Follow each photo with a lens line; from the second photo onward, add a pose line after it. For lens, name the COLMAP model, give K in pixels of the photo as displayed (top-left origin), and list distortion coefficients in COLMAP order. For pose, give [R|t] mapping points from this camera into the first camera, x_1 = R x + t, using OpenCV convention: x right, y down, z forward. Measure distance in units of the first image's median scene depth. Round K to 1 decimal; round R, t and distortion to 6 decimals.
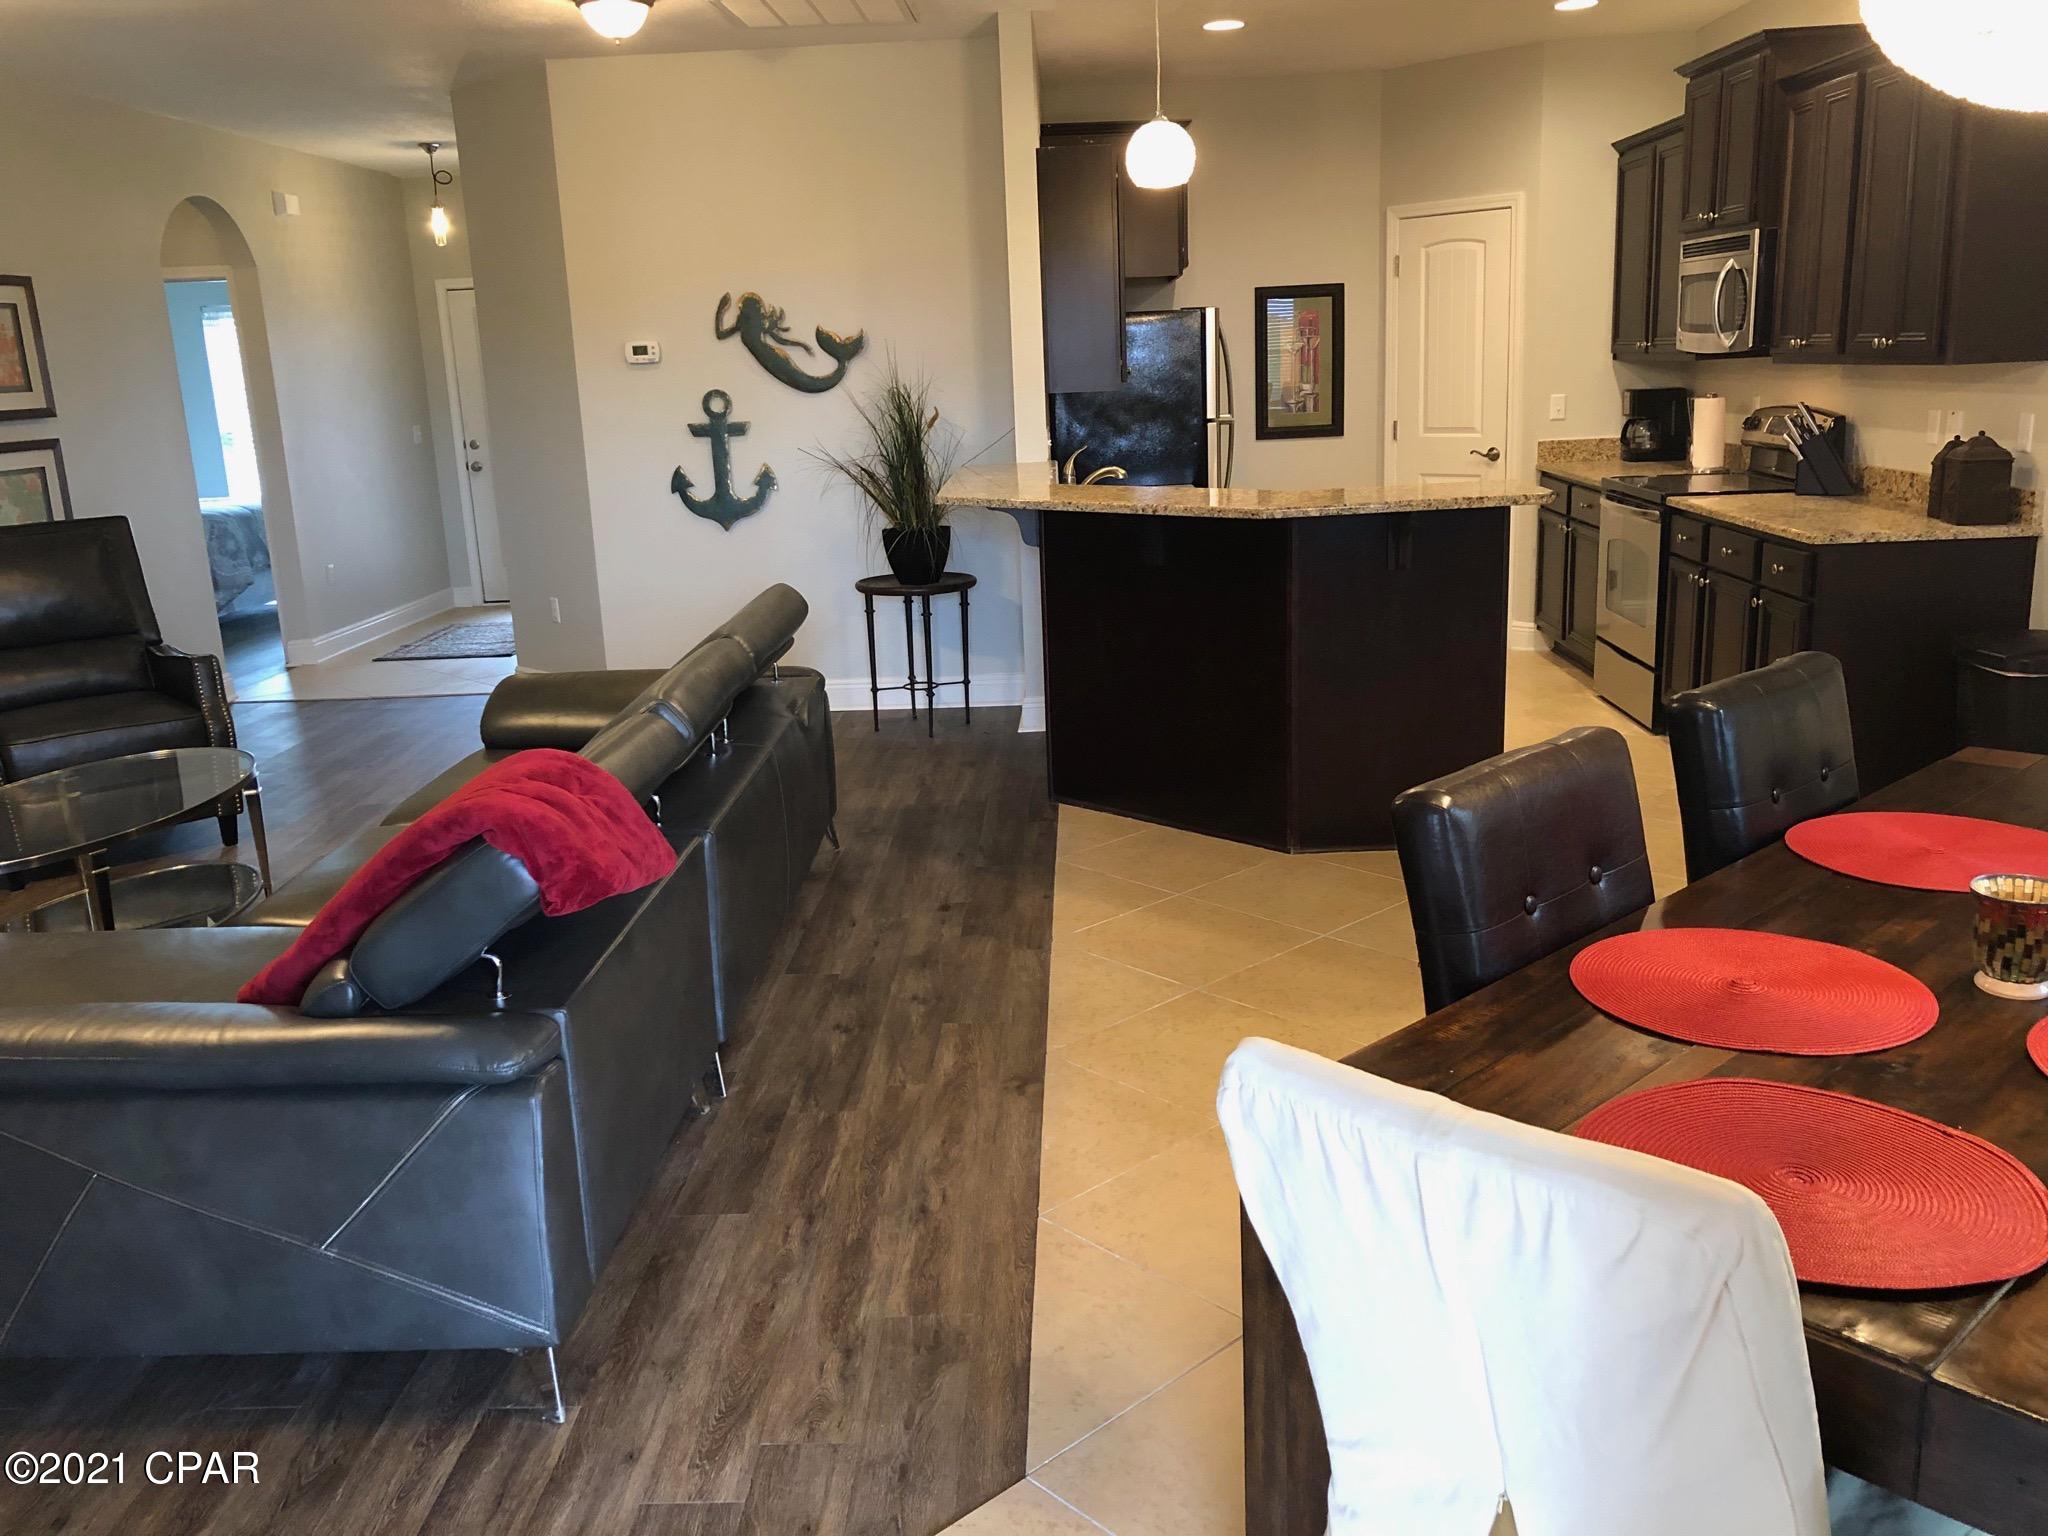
lens RADIAL K [[1666.5, 0, 1032.6], [0, 1666.5, 769.2], [0, 0, 1]] dist [0.039358, -0.054224]
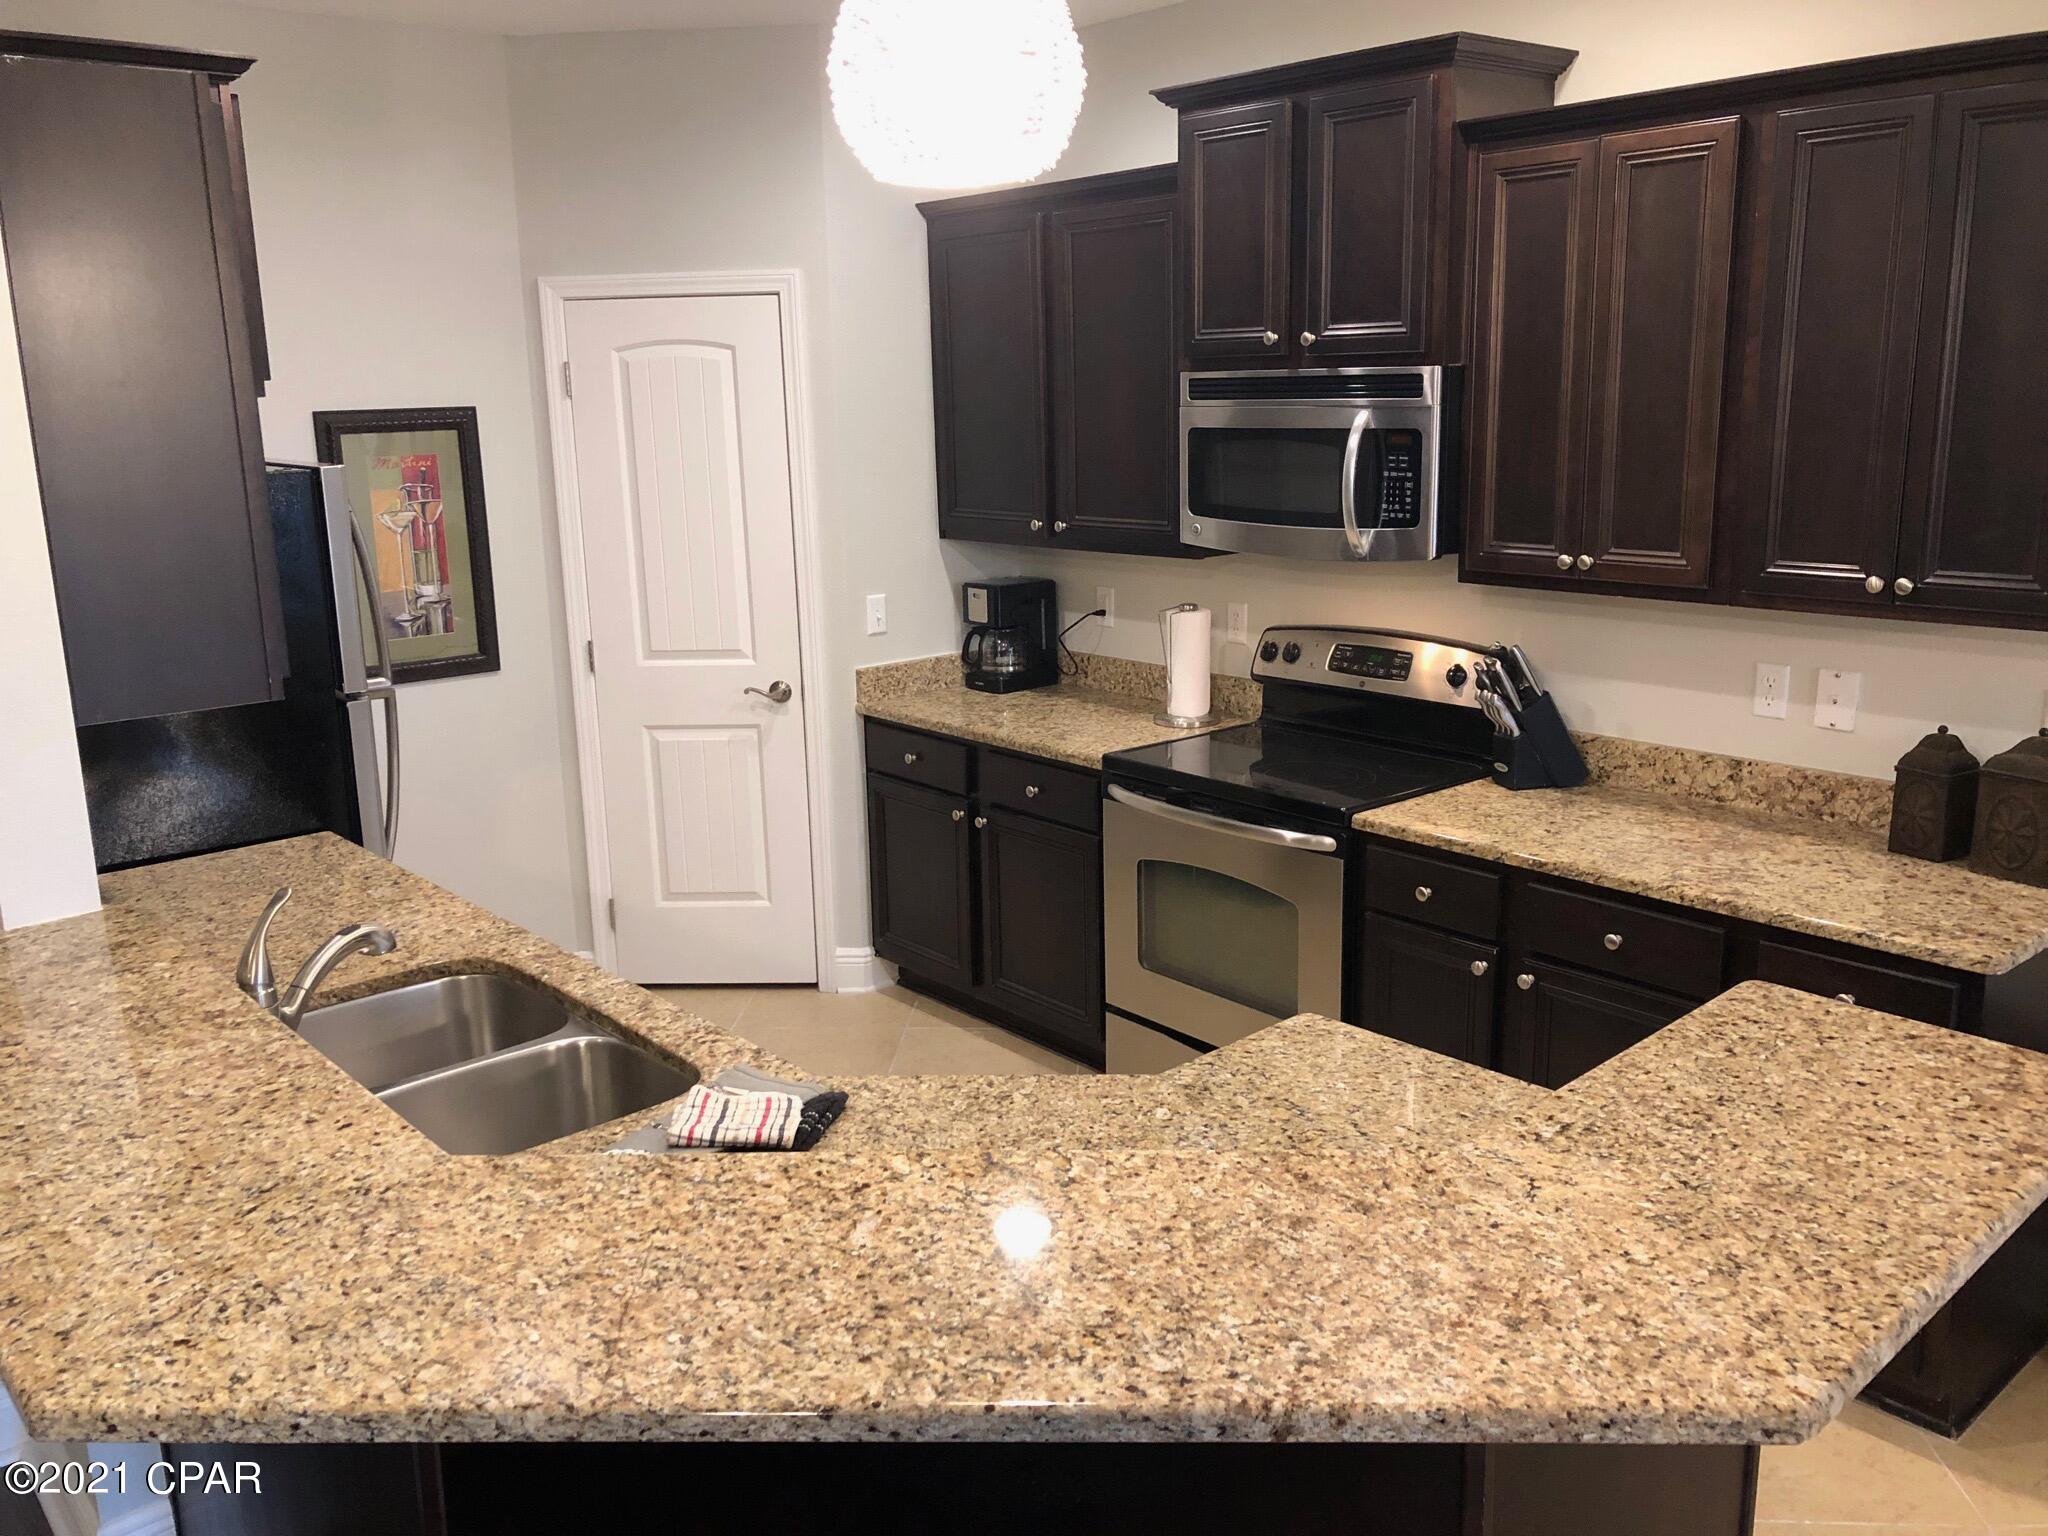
lens RADIAL K [[1666.5, 0, 1031.3], [0, 1666.5, 767.9], [0, 0, 1]] dist [0.039358, -0.054224]
pose [[0.739504, -0.123483, 0.661729, -0.072884], [0.154607, 0.987908, 0.011572, -0.173891], [-0.655156, 0.093751, 0.749654, 0.548030]]
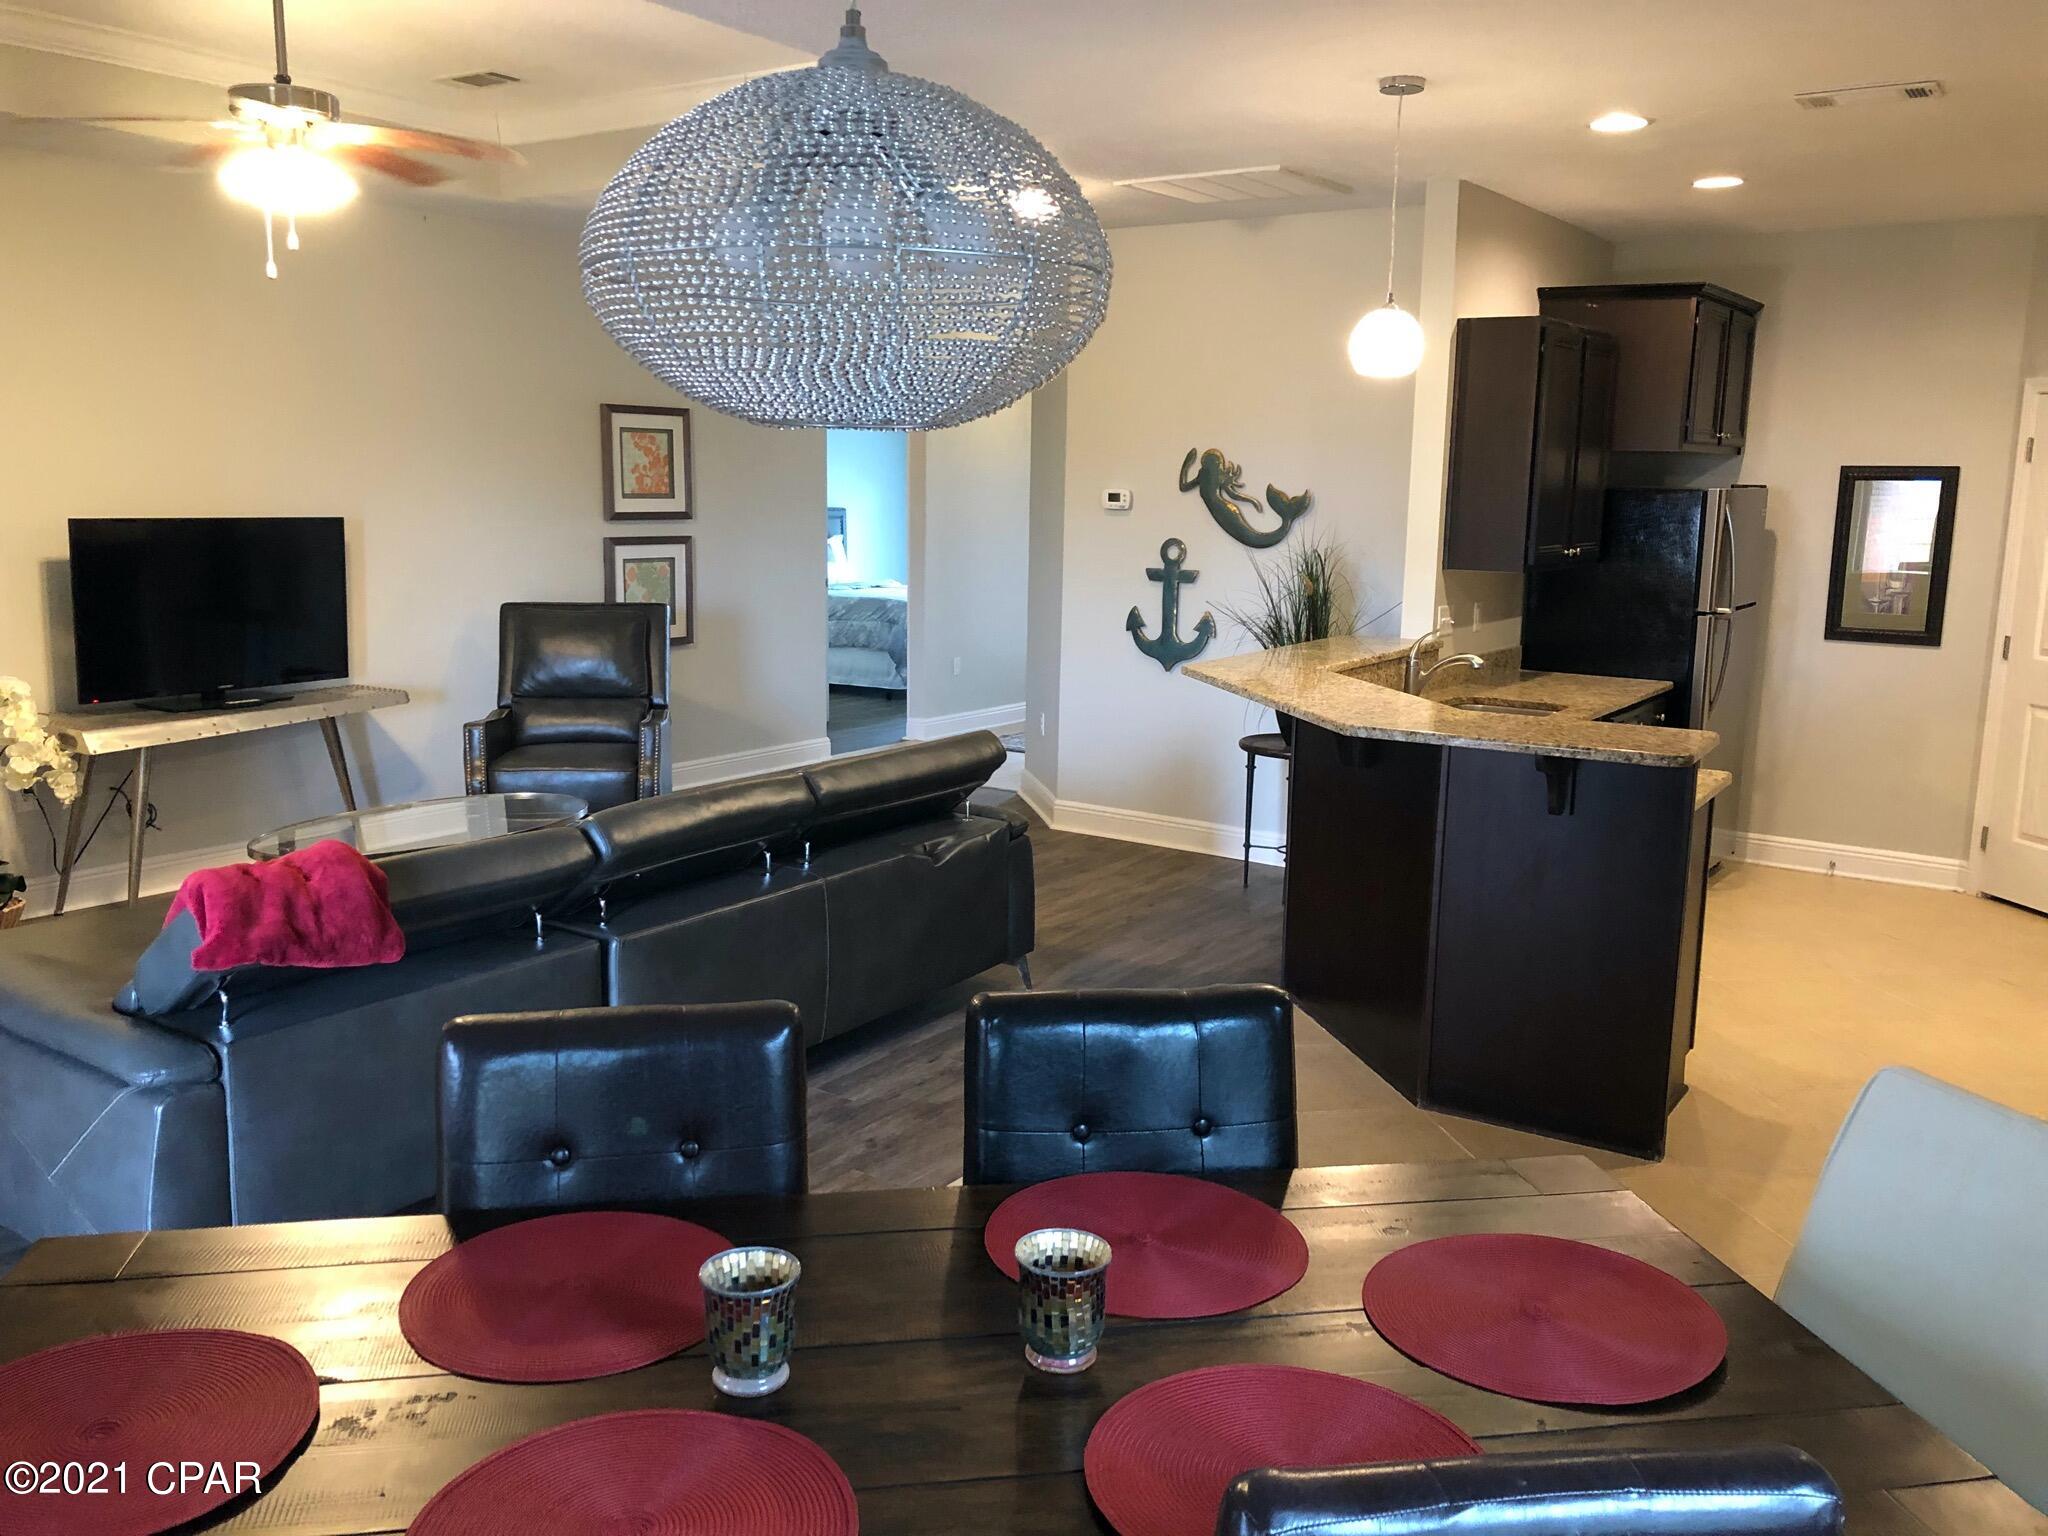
lens RADIAL K [[1666.5, 0, 1024.1], [0, 1666.5, 781.3], [0, 0, 1]] dist [0.039358, -0.054224]
pose [[0.837818, 0.155723, -0.523269, 0.300989], [-0.184892, 0.982752, -0.003570, -0.056106], [0.513688, 0.099739, 0.852160, 0.077146]]
